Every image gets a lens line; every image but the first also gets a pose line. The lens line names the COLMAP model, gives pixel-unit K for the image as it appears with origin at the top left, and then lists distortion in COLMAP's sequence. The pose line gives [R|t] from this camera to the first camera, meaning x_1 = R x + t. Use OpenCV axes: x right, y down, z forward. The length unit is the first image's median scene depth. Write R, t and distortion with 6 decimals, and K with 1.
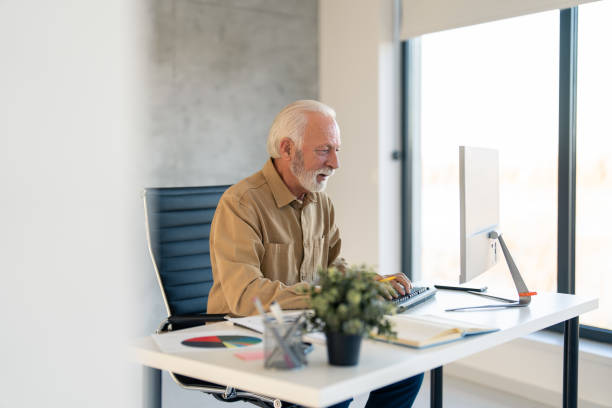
lens RADIAL K [[857.7, 0, 306.0], [0, 857.7, 204.0], [0, 0, 1]] dist [0.004830, -0.000041]
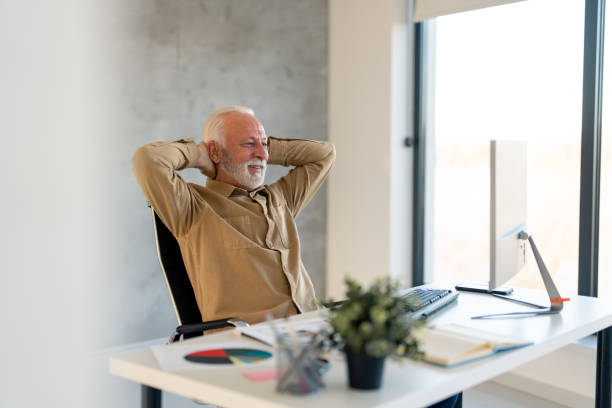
lens RADIAL K [[857.7, 0, 306.0], [0, 857.7, 204.0], [0, 0, 1]] dist [0.004830, -0.000041]
pose [[0.999957, 0.008165, -0.004500, -0.010768], [-0.008066, 0.999734, 0.021599, -0.015940], [0.004675, -0.021562, 0.999757, 0.080999]]
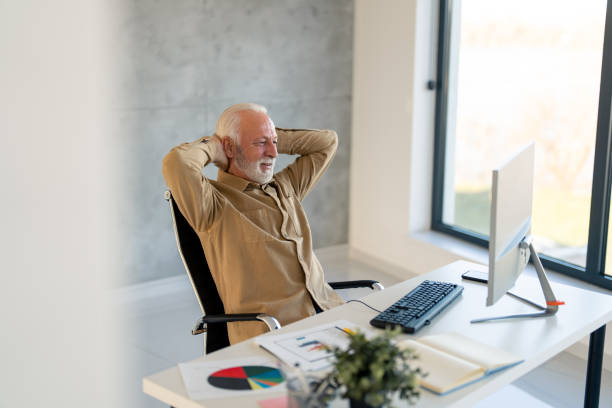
lens RADIAL K [[857.7, 0, 306.0], [0, 857.7, 204.0], [0, 0, 1]] dist [0.004830, -0.000041]
pose [[0.999059, 0.022842, -0.036879, 0.003781], [-0.016820, 0.987608, 0.156038, -0.161315], [0.039986, -0.155271, 0.987062, 0.024401]]
